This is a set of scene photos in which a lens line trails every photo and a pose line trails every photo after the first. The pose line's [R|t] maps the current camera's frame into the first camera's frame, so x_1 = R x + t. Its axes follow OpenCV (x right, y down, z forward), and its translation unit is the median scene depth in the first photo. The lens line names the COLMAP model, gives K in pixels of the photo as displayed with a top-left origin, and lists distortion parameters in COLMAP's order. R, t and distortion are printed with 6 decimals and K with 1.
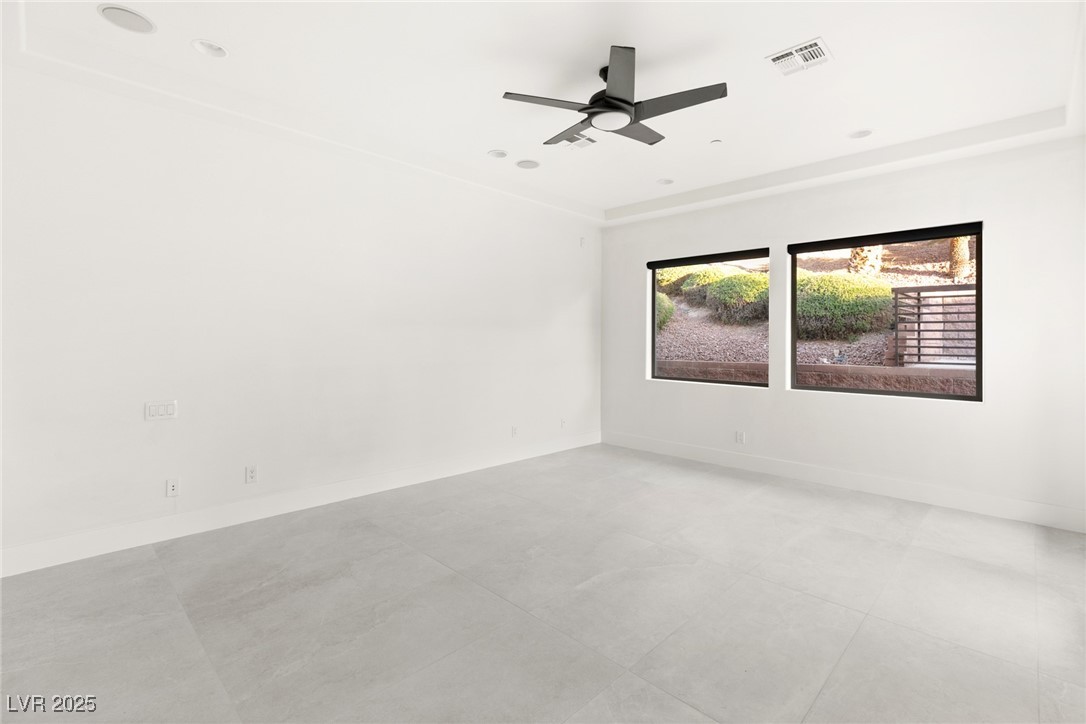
lens RADIAL K [[495.2, 0, 543.9], [0, 495.2, 344.3], [0, 0, 1]] dist [0.002627, 0.000455]
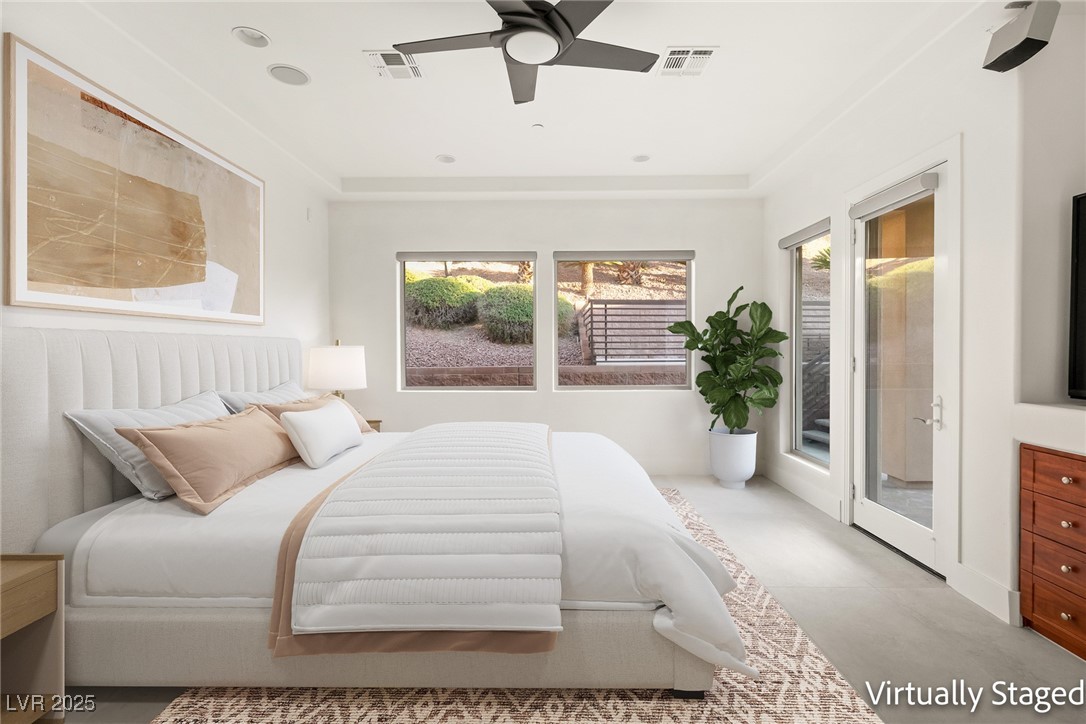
lens RADIAL K [[481.9, 0, 544.3], [0, 481.9, 347.3], [0, 0, 1]] dist [0.001221, 0.000117]
pose [[0.716972, -0.011781, 0.697003, -0.180589], [0.014314, 0.999895, 0.002176, -0.002847], [-0.696956, 0.008417, 0.717065, 0.243418]]
